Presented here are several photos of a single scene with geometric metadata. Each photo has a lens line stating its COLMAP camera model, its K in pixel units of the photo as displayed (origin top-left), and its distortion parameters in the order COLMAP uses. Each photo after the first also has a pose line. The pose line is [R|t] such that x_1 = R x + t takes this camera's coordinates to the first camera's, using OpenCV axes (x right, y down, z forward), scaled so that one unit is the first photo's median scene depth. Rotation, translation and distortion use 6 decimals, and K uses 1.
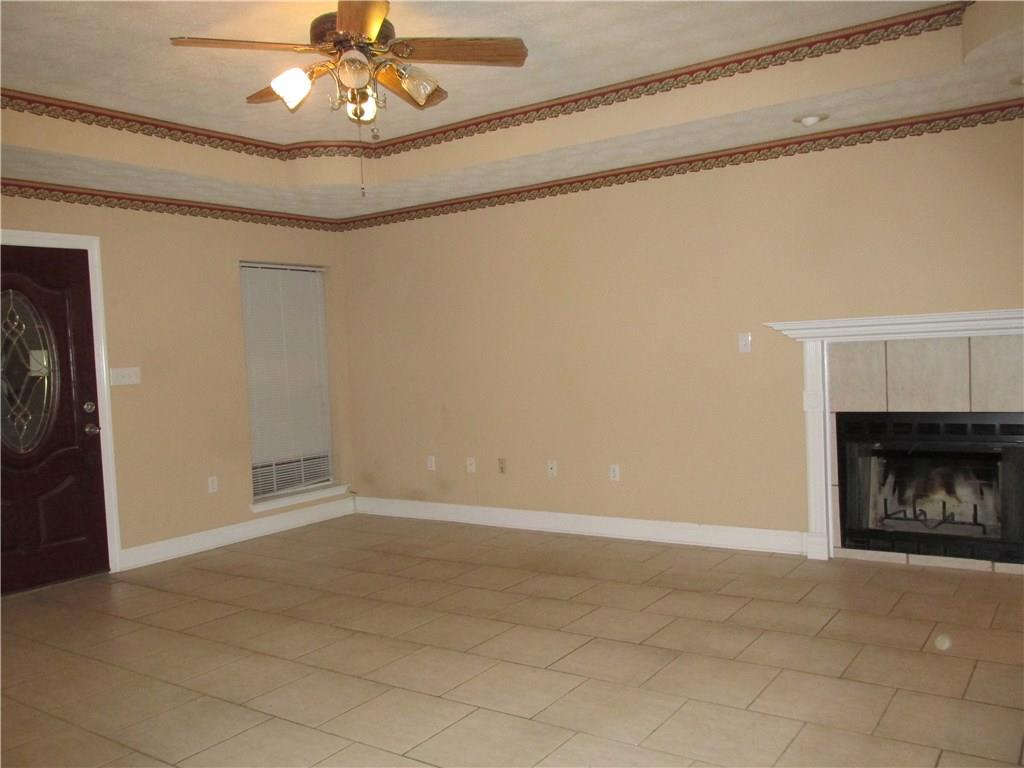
lens RADIAL K [[857.6, 0, 512.0], [0, 857.6, 384.0], [0, 0, 1]] dist [-0.043665, -0.005171]
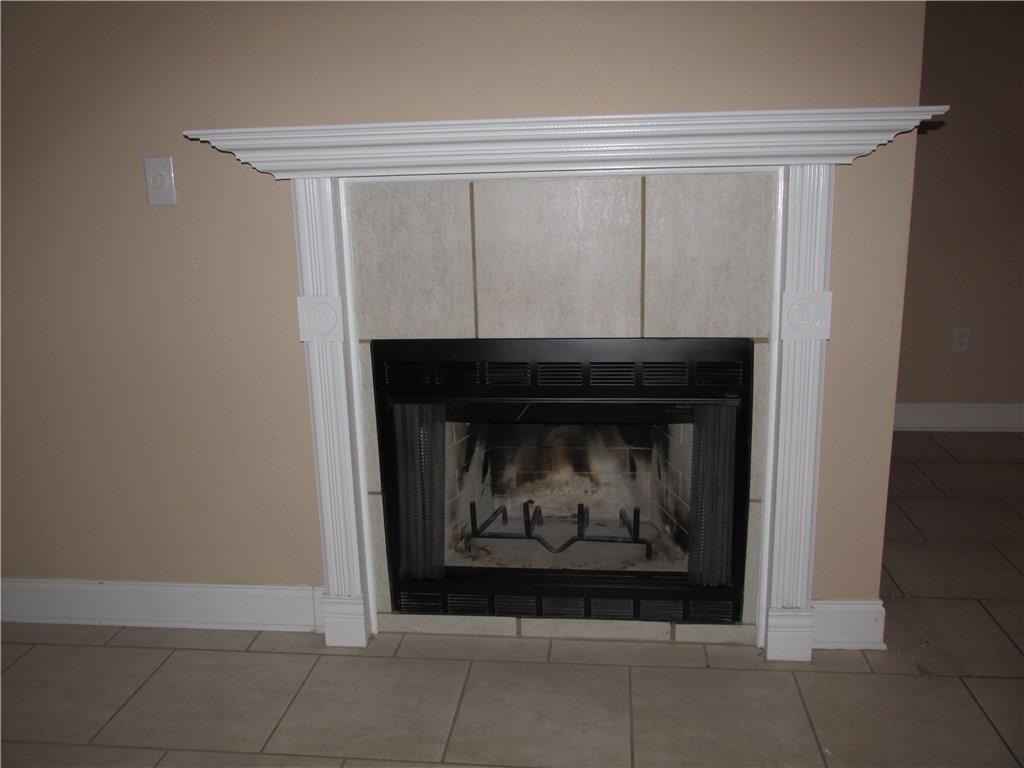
lens RADIAL K [[857.6, 0, 512.0], [0, 857.6, 384.0], [0, 0, 1]] dist [-0.043665, -0.005171]
pose [[0.877420, -0.089734, 0.471257, 0.227926], [0.002465, 0.983180, 0.182622, -0.026864], [-0.479718, -0.159075, 0.862883, 0.563800]]
